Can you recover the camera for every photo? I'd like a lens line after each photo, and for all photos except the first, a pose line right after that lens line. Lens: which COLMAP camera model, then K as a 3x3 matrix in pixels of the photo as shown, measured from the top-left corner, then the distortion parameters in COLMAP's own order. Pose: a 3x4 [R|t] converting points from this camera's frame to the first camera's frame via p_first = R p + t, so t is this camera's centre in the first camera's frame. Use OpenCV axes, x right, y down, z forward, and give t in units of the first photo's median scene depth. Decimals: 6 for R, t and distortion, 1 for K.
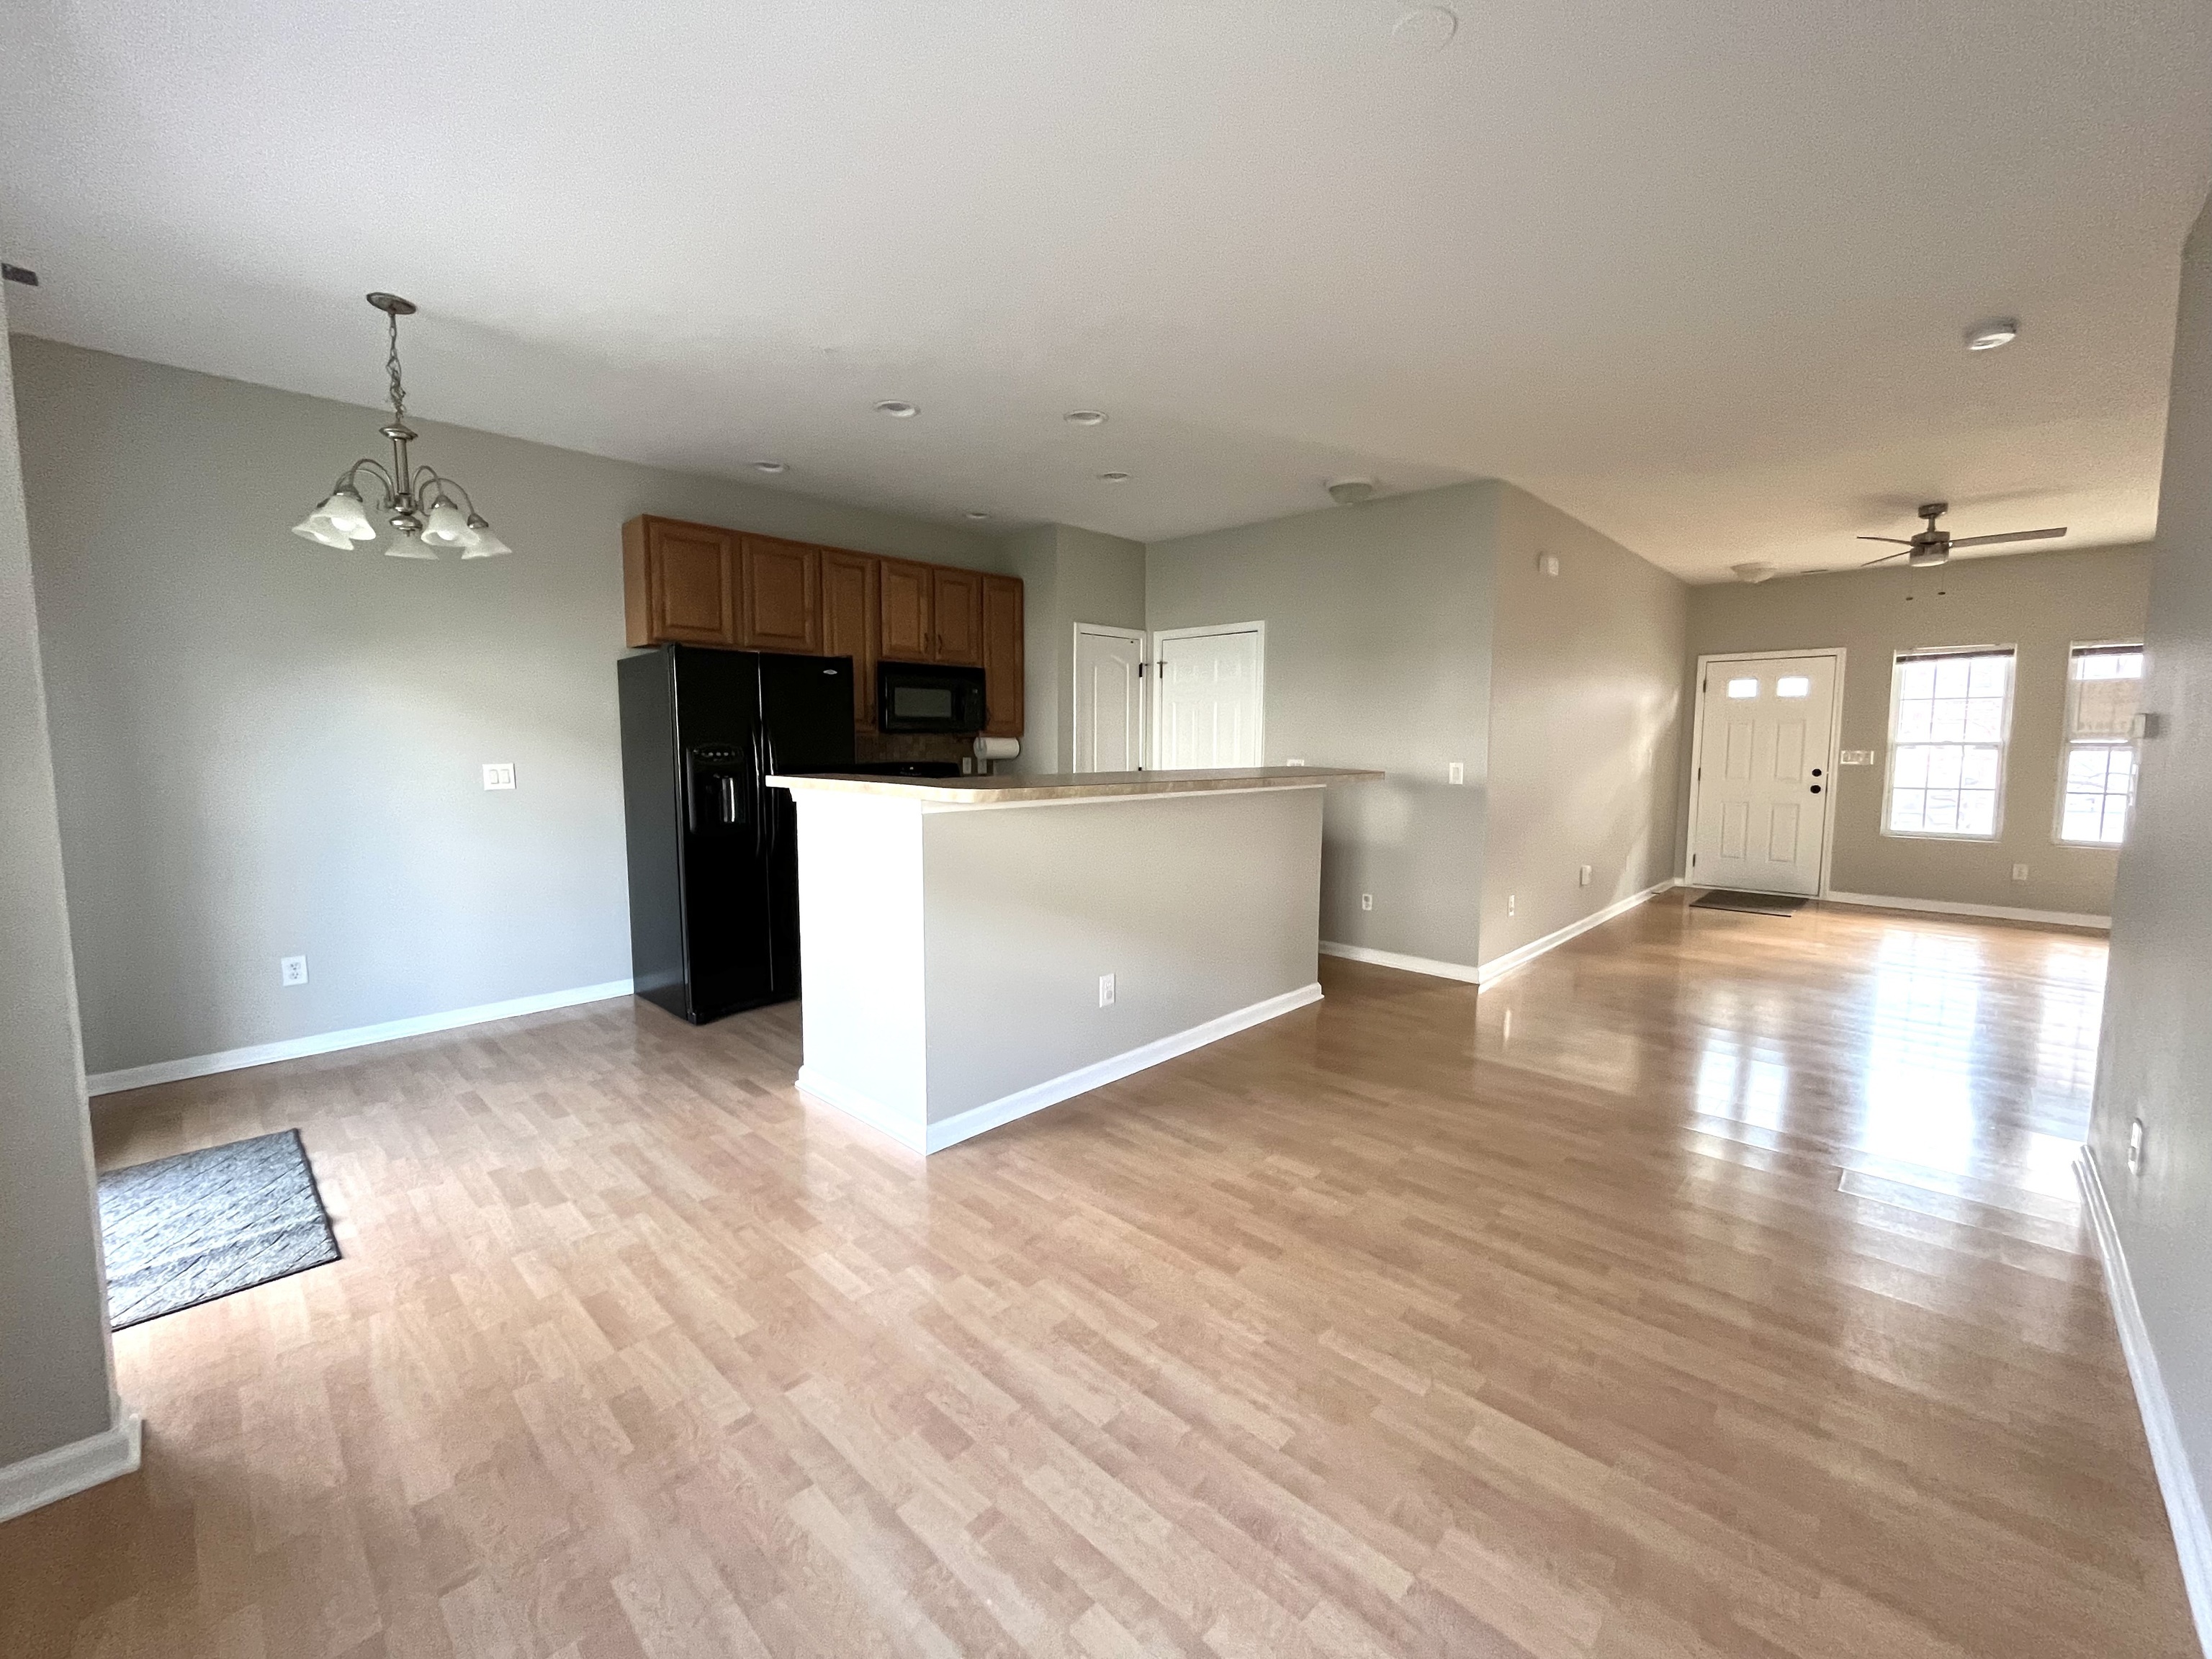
lens RADIAL K [[897.7, 0, 1100.6], [0, 897.7, 822.5], [0, 0, 1]] dist [-0.003310, 0.000539]
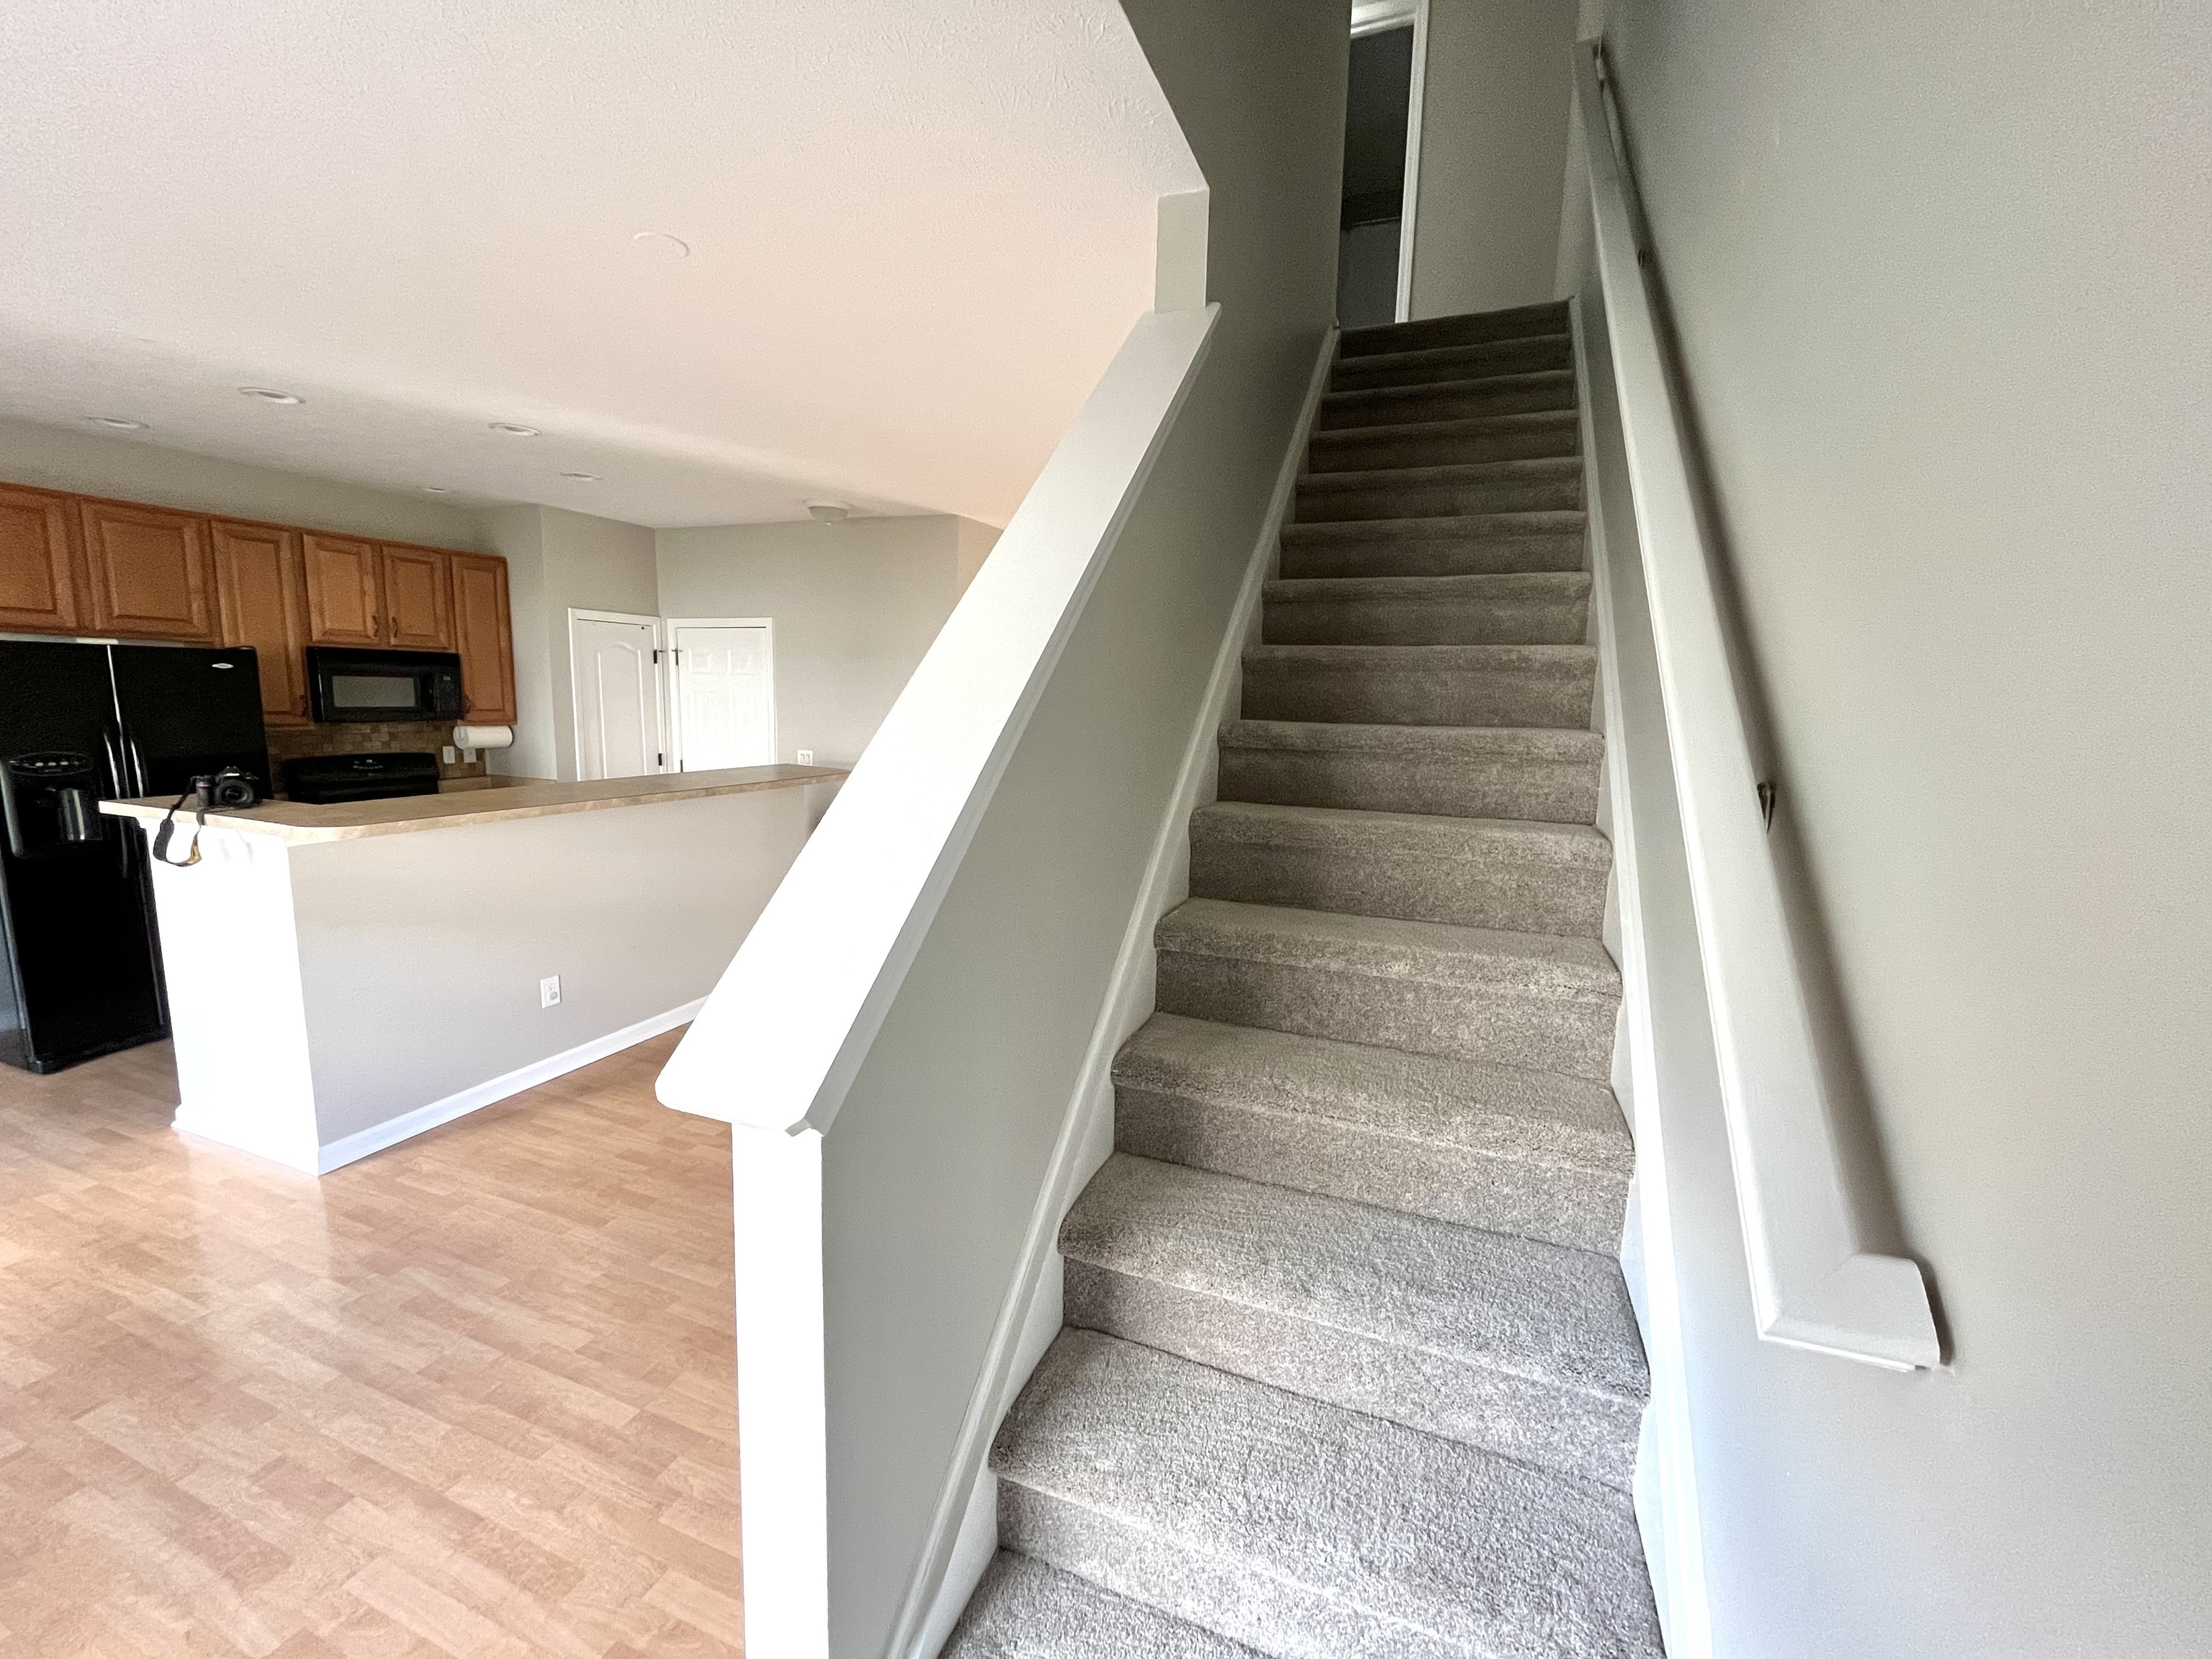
lens RADIAL K [[897.7, 0, 1100.2], [0, 897.7, 825.9], [0, 0, 1]] dist [-0.003310, 0.000539]
pose [[0.923765, -0.036534, 0.381214, 0.210126], [0.014338, 0.998041, 0.060905, -0.064500], [-0.382692, -0.050796, 0.922478, -0.220898]]
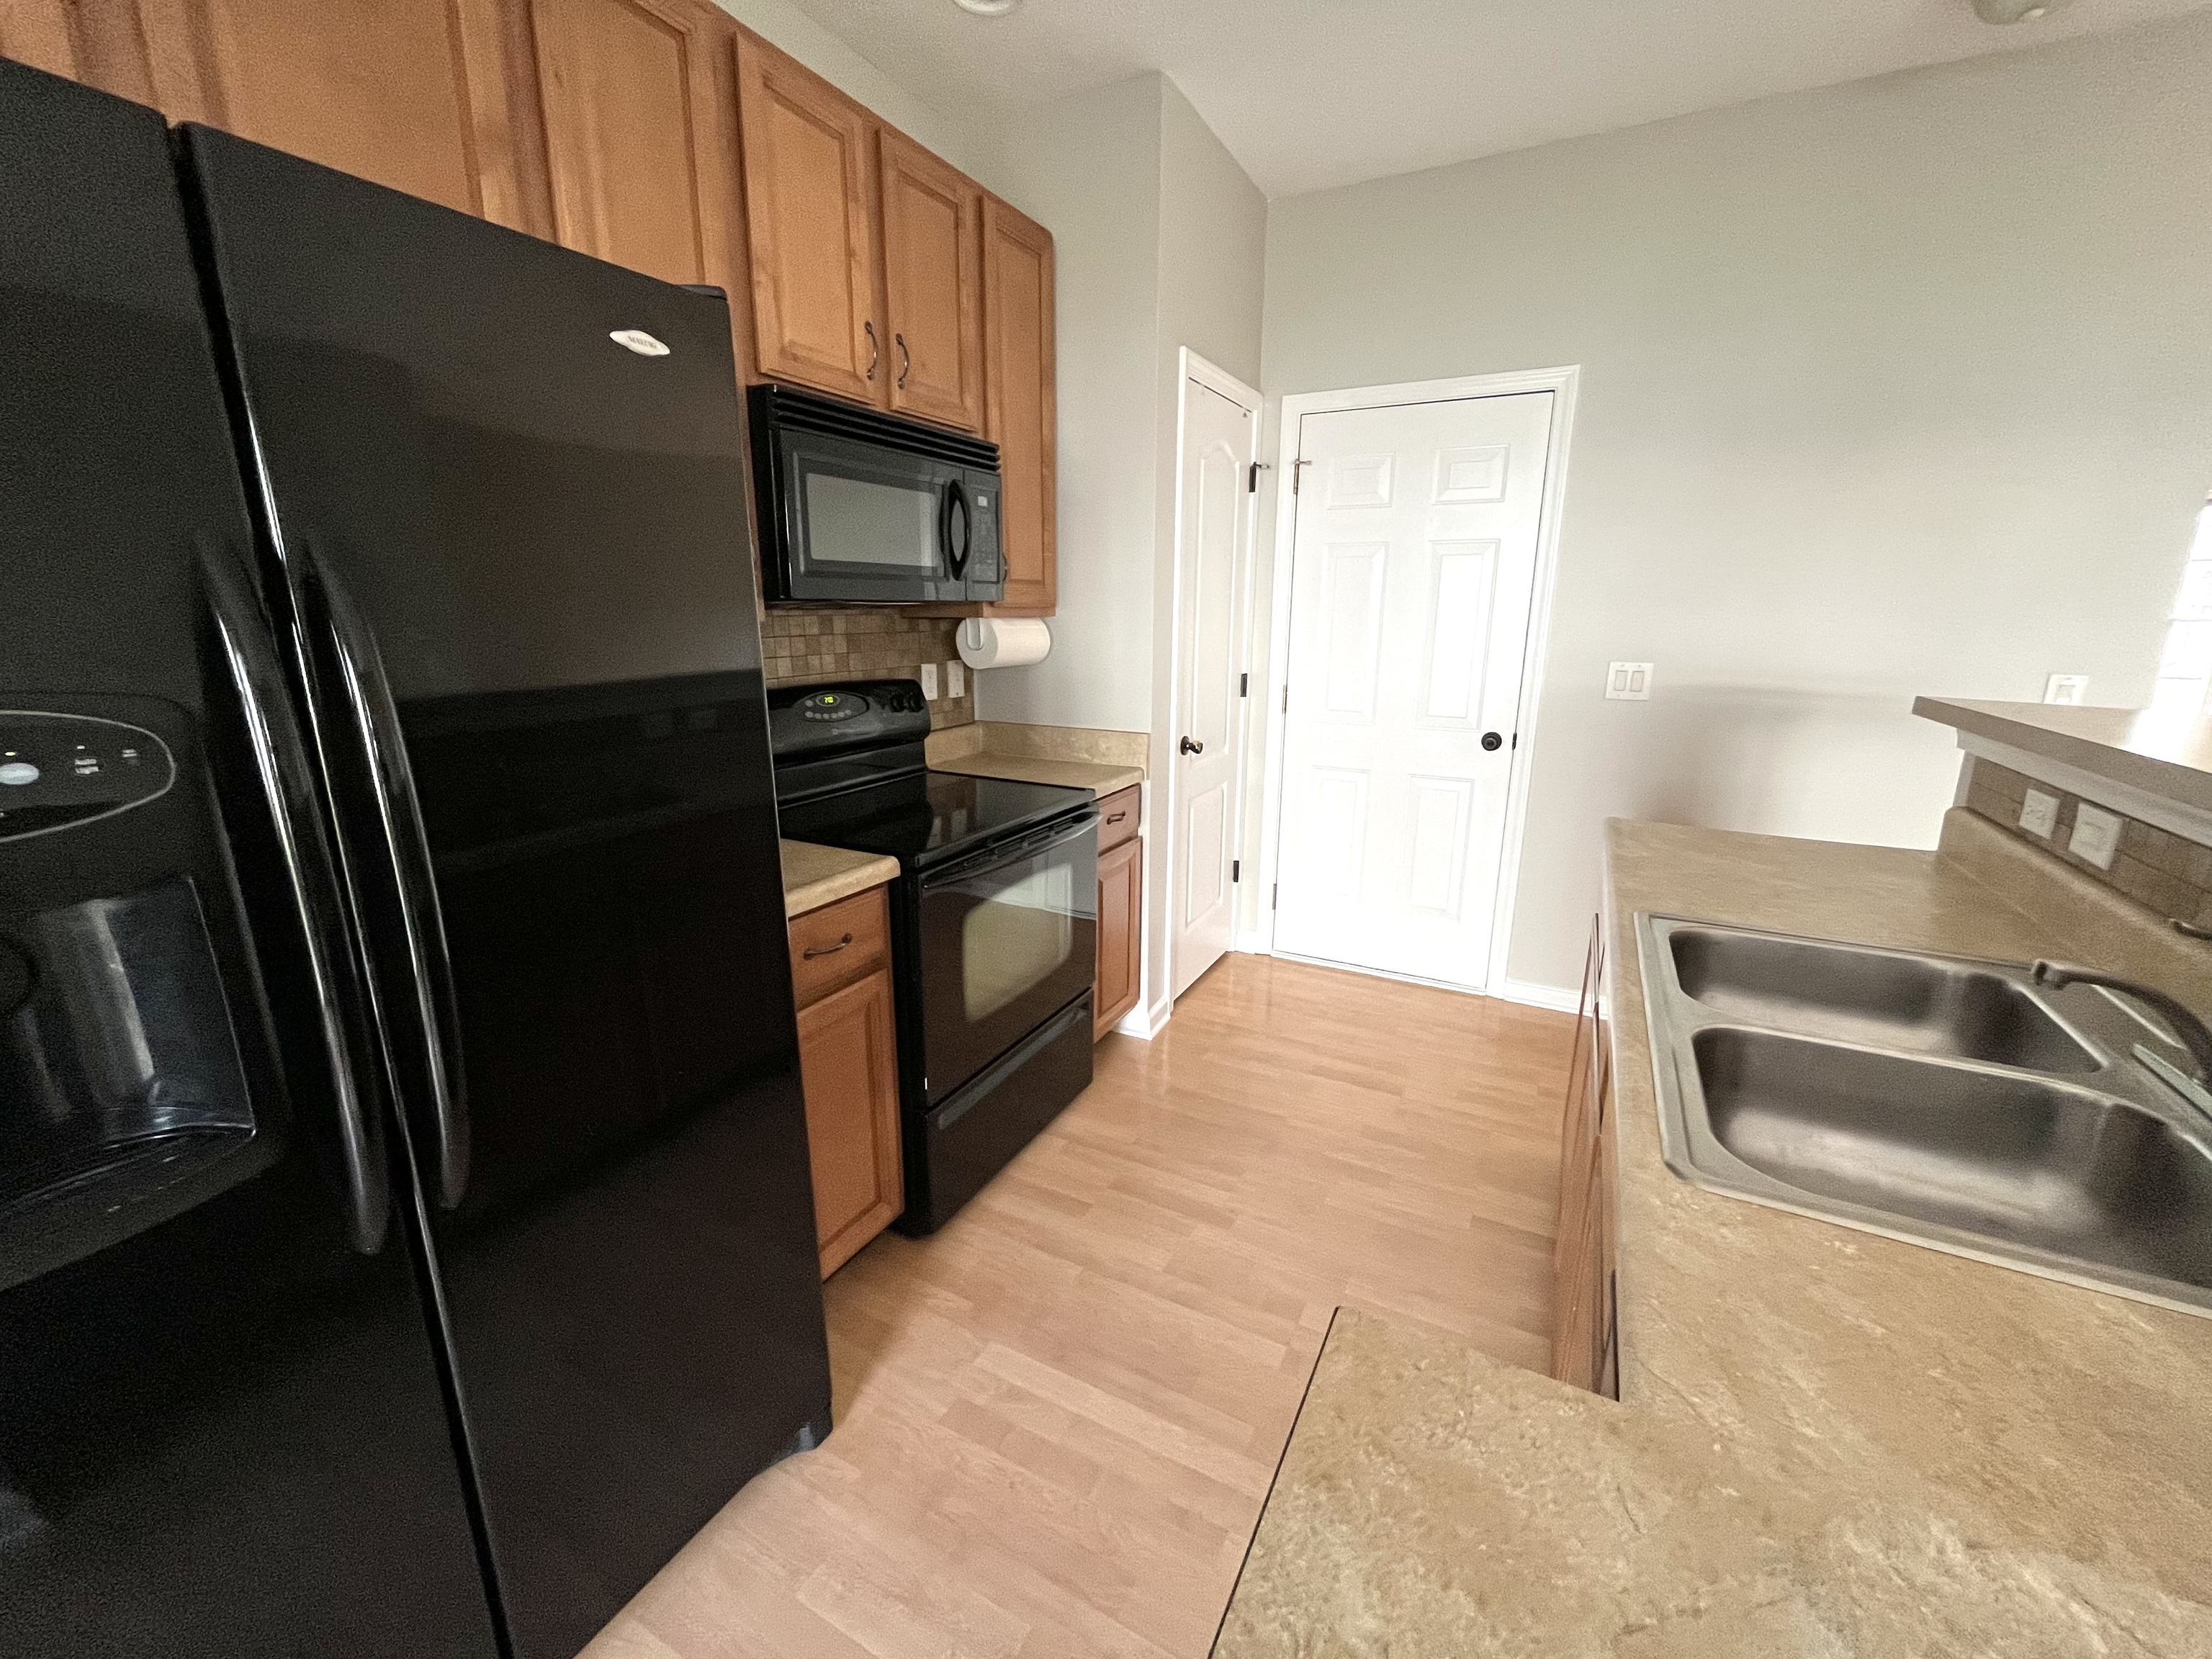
lens RADIAL K [[897.7, 0, 1101.1], [0, 897.7, 823.7], [0, 0, 1]] dist [-0.003310, 0.000539]
pose [[0.962700, -0.065074, 0.262628, -0.331713], [0.026251, 0.988532, 0.148710, -0.101588], [-0.269294, -0.136269, 0.953369, 0.952637]]
